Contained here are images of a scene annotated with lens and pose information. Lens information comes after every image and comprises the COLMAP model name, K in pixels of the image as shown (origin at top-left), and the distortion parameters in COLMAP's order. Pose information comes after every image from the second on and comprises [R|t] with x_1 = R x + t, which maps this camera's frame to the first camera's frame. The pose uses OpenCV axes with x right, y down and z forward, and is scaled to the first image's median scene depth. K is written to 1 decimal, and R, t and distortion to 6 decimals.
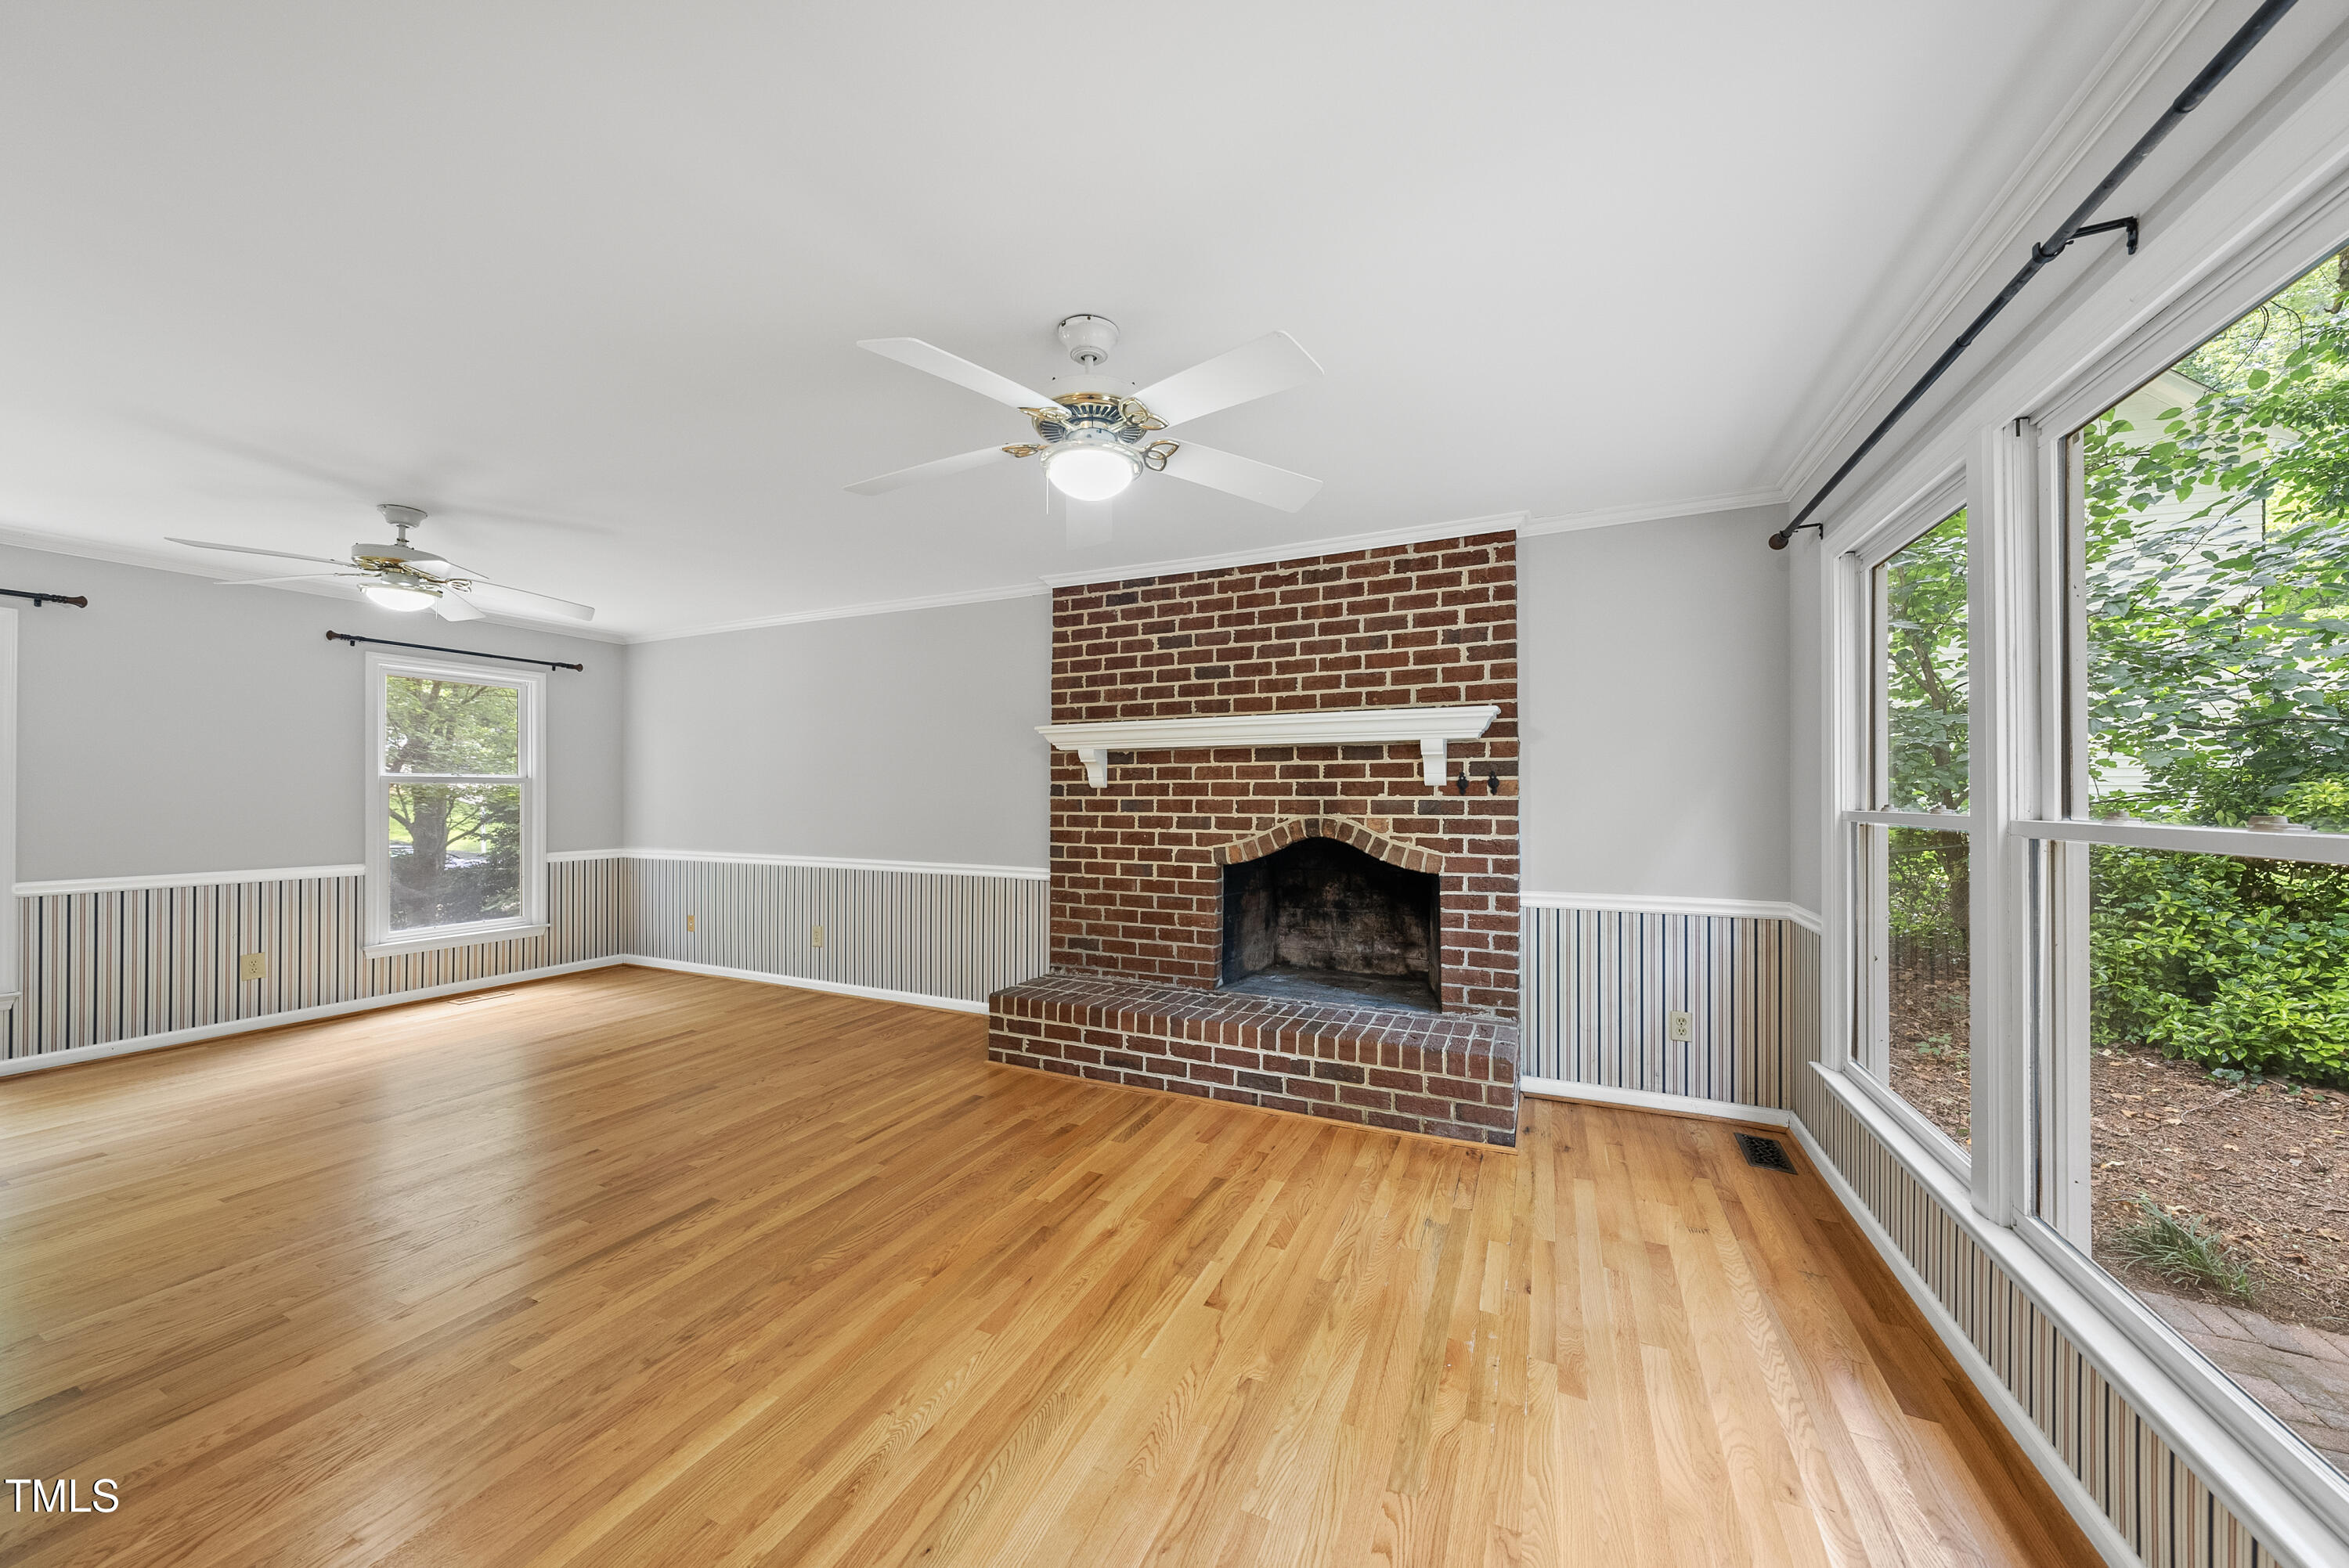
lens RADIAL K [[815.6, 0, 1173.3], [0, 815.6, 792.2], [0, 0, 1]] dist [-0.002135, 0.000194]
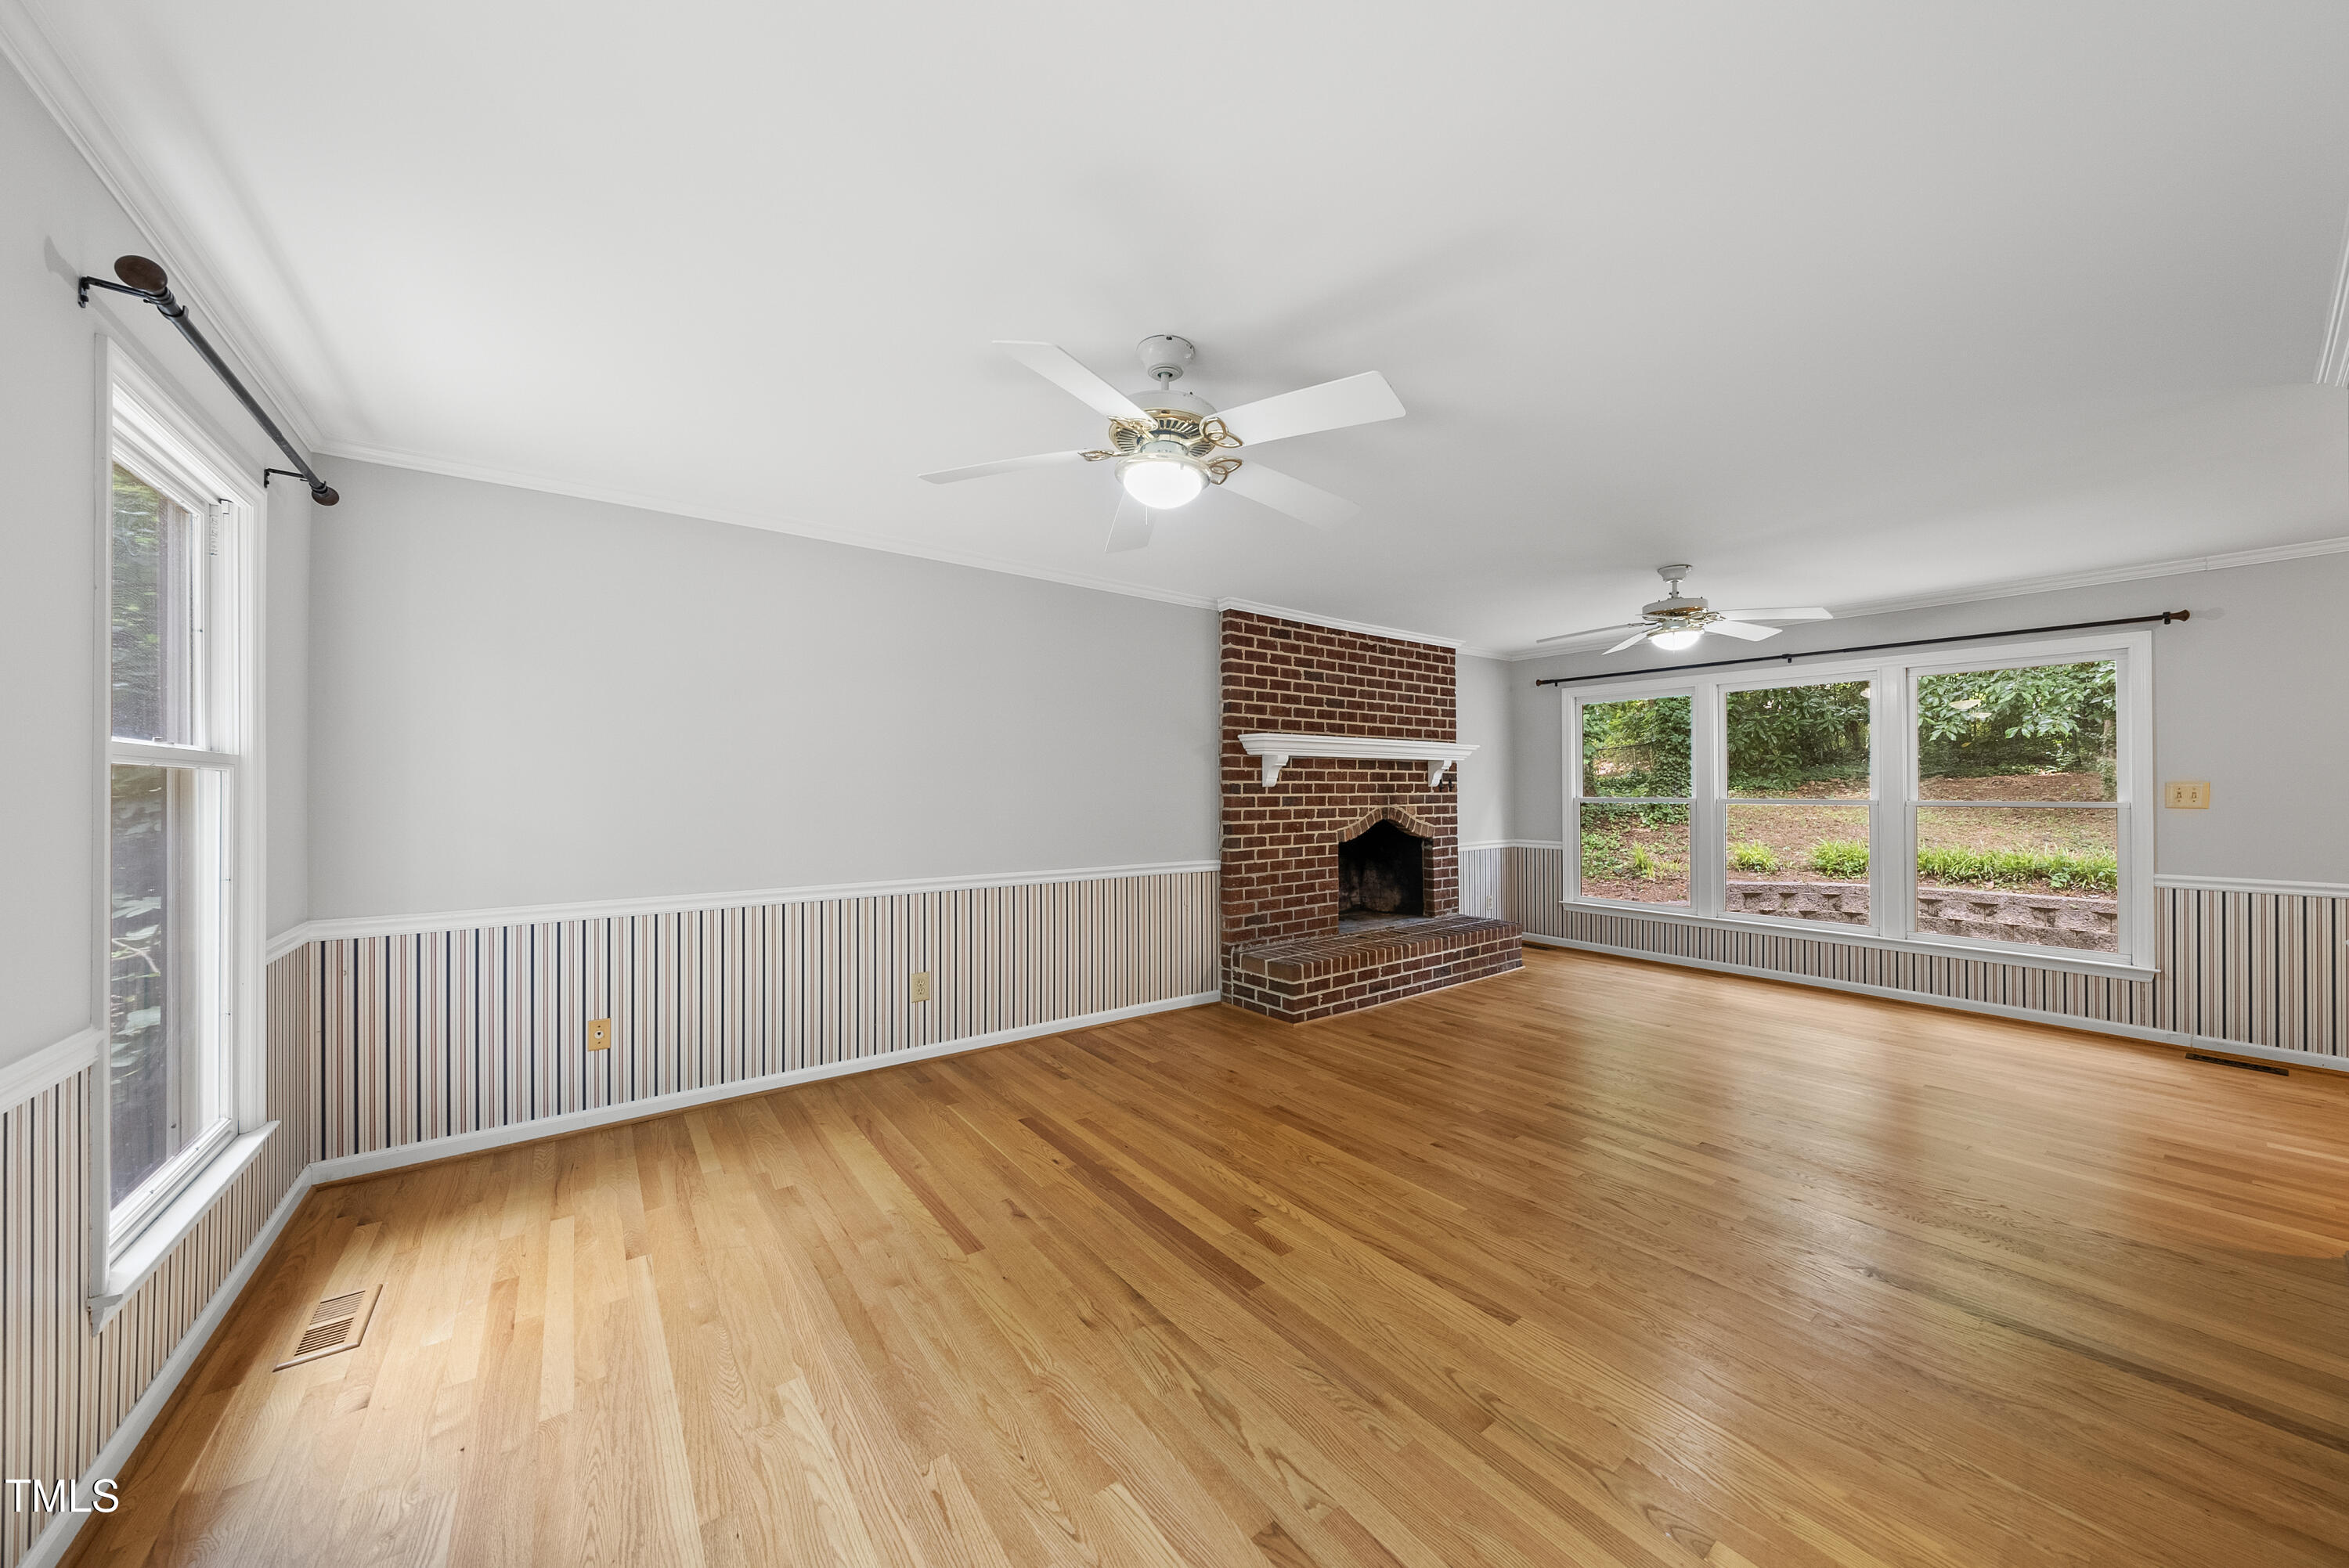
lens RADIAL K [[815.6, 0, 1182.6], [0, 815.6, 786.5], [0, 0, 1]] dist [-0.002135, 0.000194]
pose [[0.461771, 0.005754, 0.886980, -1.315942], [0.002845, 0.999964, -0.007968, 0.003588], [-0.886994, 0.006203, 0.461738, 0.606377]]
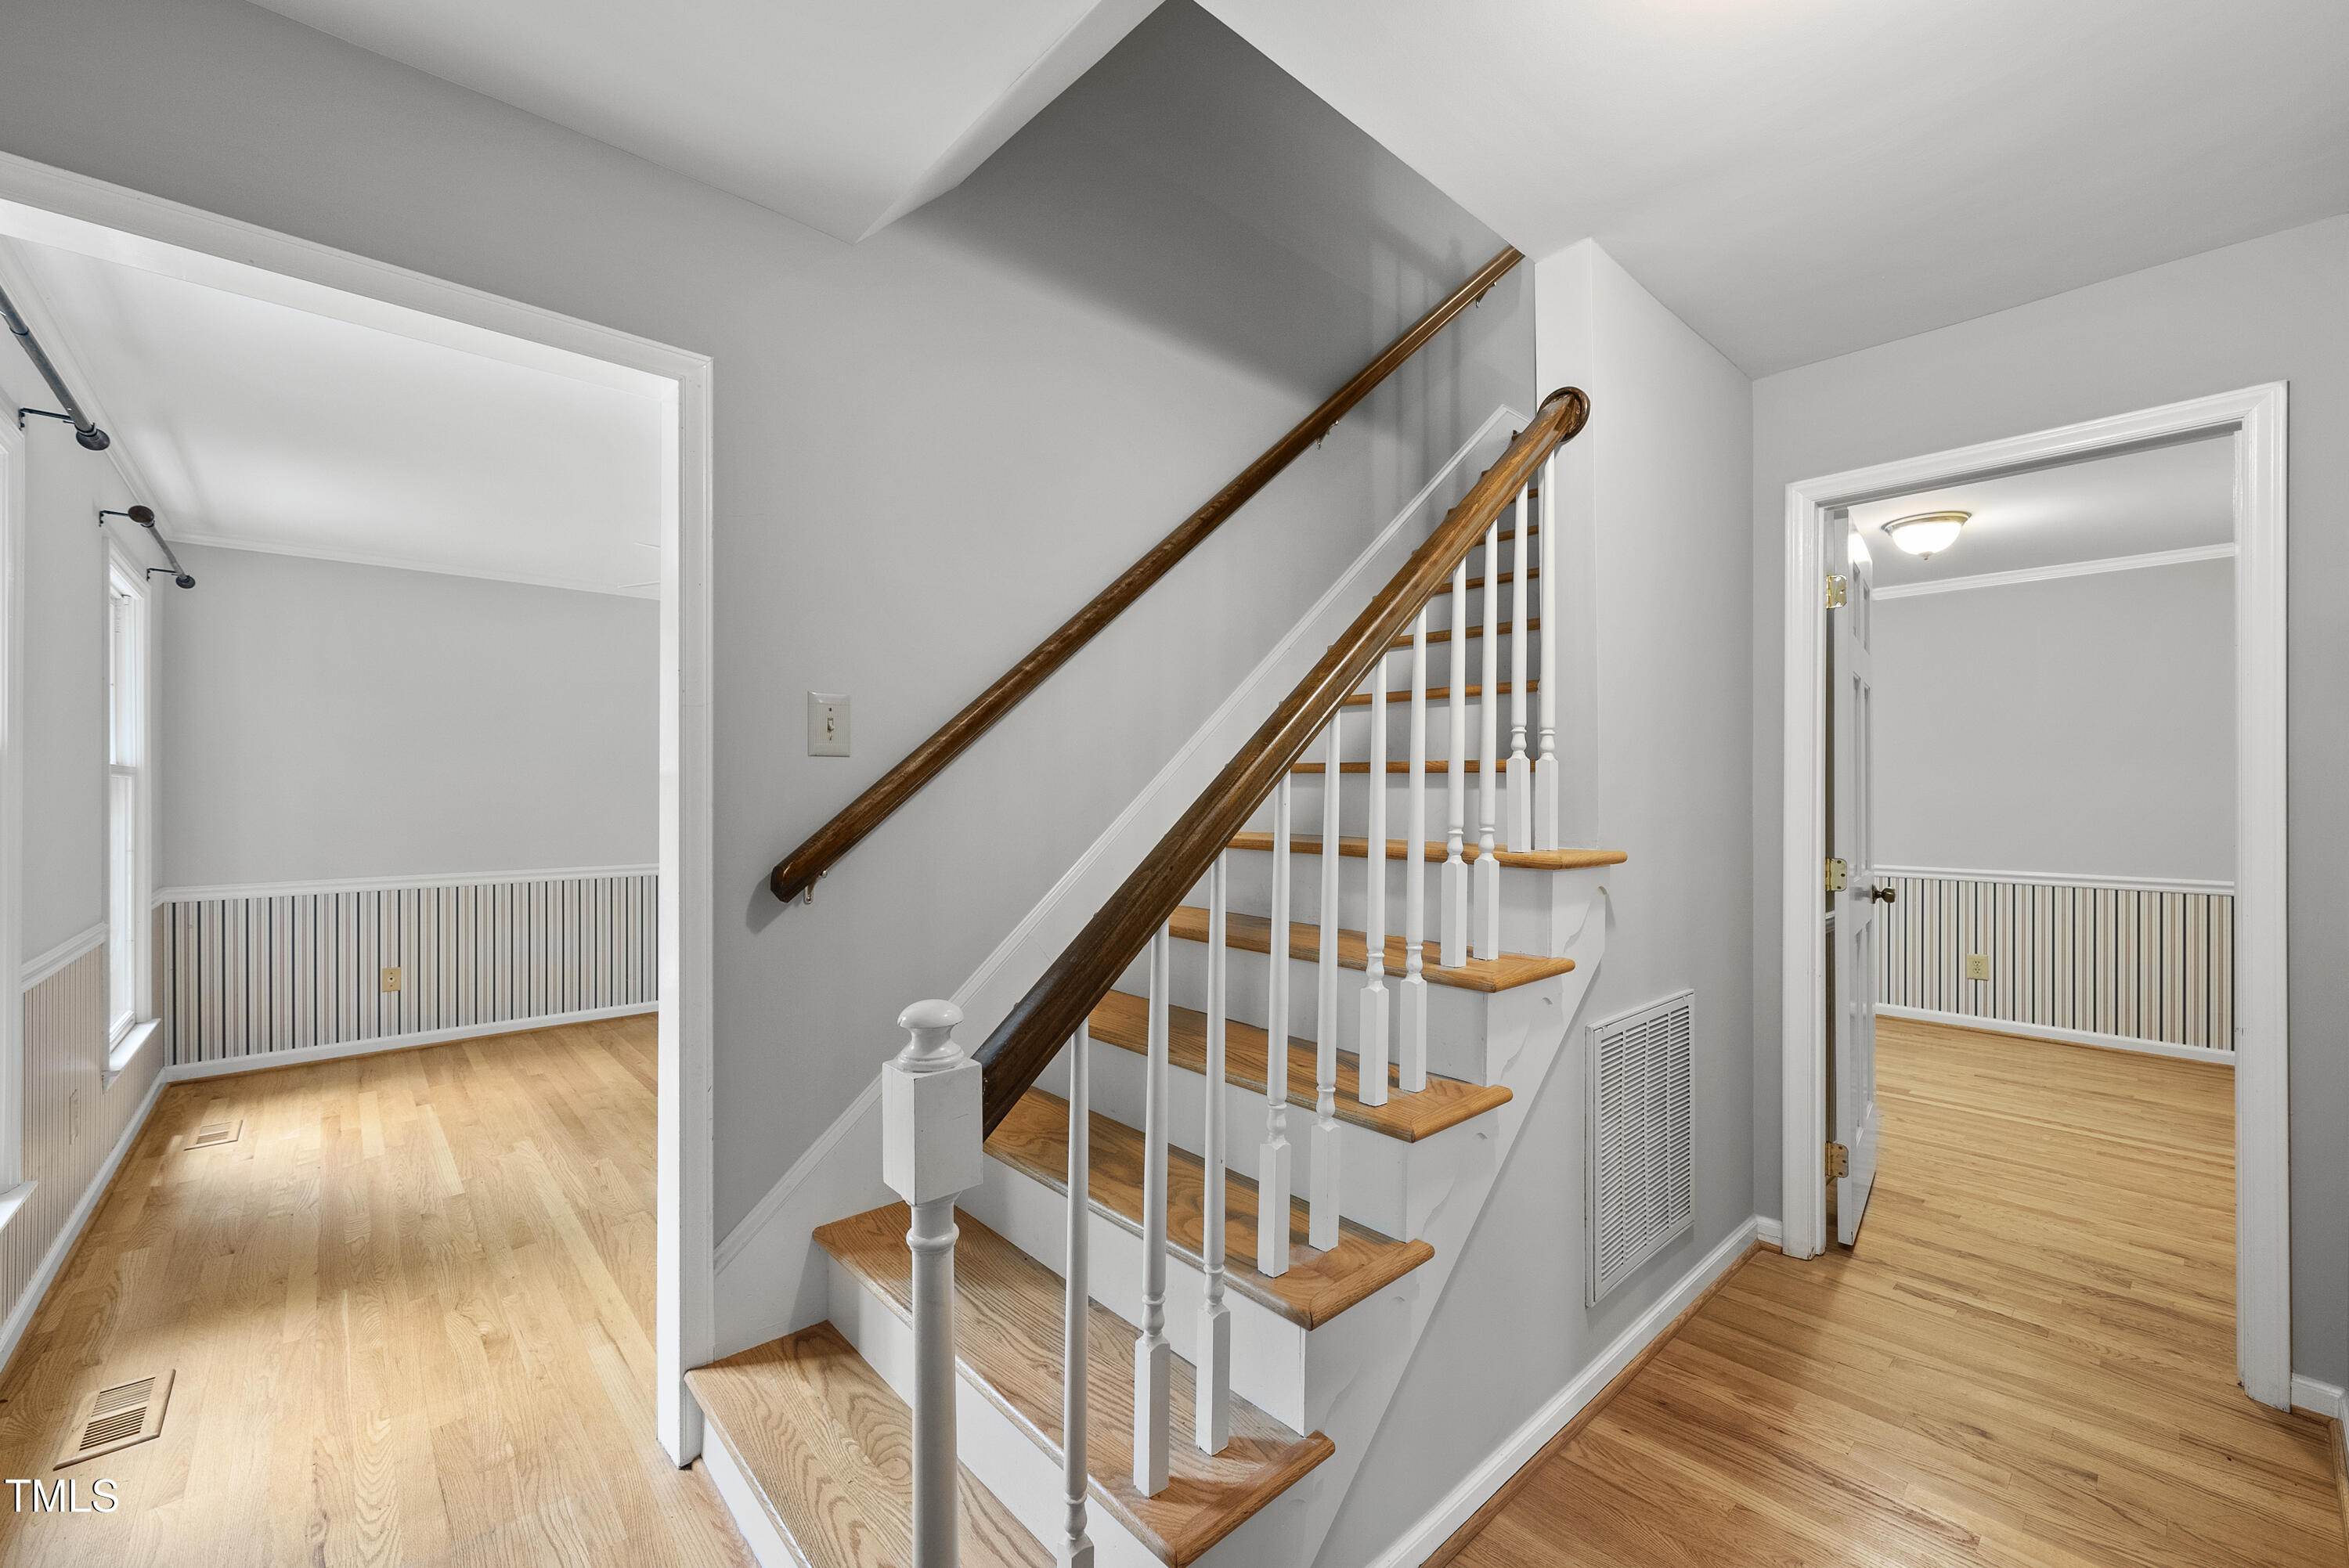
lens RADIAL K [[921.8, 0, 1167.4], [0, 921.8, 793.6], [0, 0, 1]] dist [-0.000093, -0.000661]
pose [[0.376800, 0.001777, 0.926293, -1.582682], [0.001807, 0.999995, -0.002654, 0.006953], [-0.926293, 0.002674, 0.376795, 0.130356]]
